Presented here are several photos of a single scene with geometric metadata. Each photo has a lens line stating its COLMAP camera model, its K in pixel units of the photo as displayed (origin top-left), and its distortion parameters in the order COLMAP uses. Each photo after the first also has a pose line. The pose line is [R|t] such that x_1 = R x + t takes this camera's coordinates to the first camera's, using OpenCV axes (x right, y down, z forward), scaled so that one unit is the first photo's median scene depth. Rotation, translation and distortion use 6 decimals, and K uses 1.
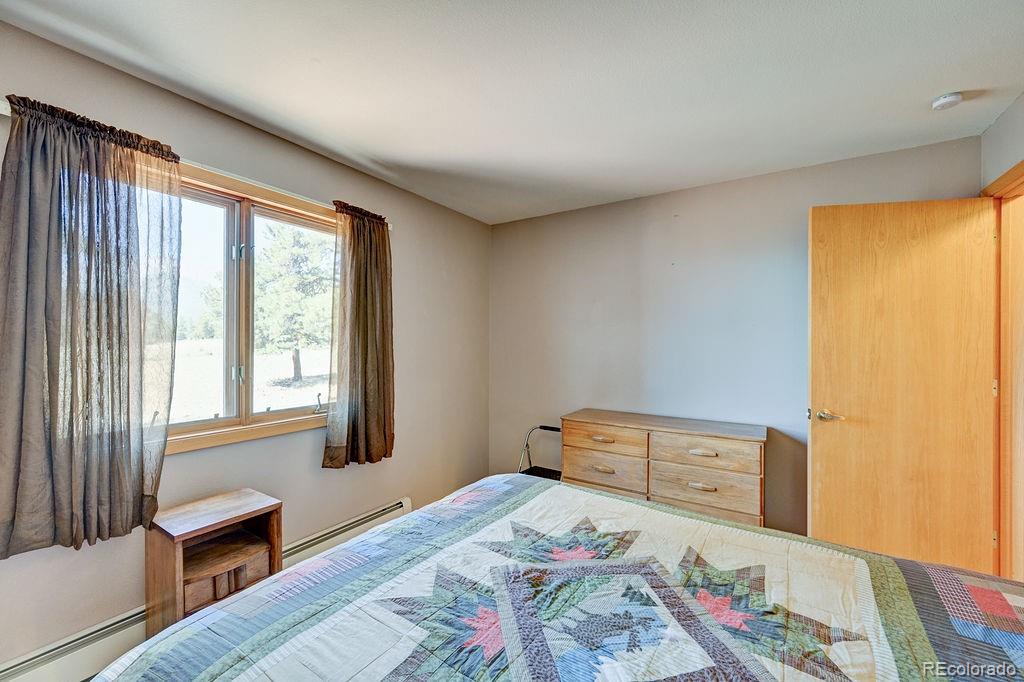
lens RADIAL K [[404.8, 0, 513.7], [0, 404.8, 342.3], [0, 0, 1]] dist [-0.001687, 0.000869]
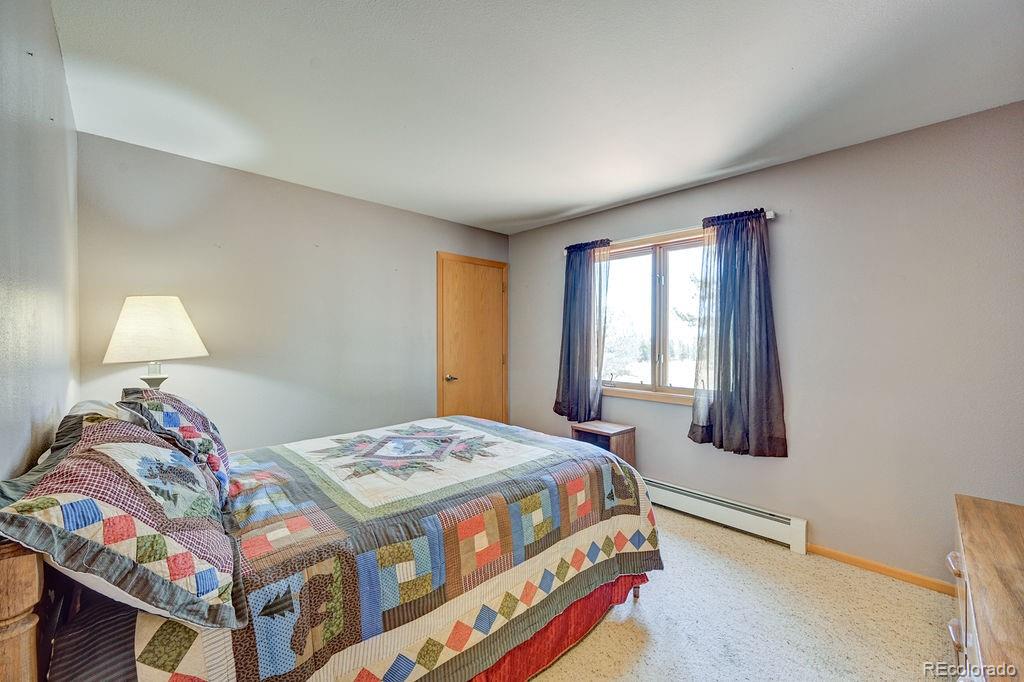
lens RADIAL K [[404.8, 0, 516.5], [0, 404.8, 345.1], [0, 0, 1]] dist [-0.001687, 0.000869]
pose [[-0.228487, 0.014353, -0.973441, 1.742302], [0.000231, 0.999892, 0.014689, 0.006164], [0.973547, 0.003132, -0.228466, 1.519869]]
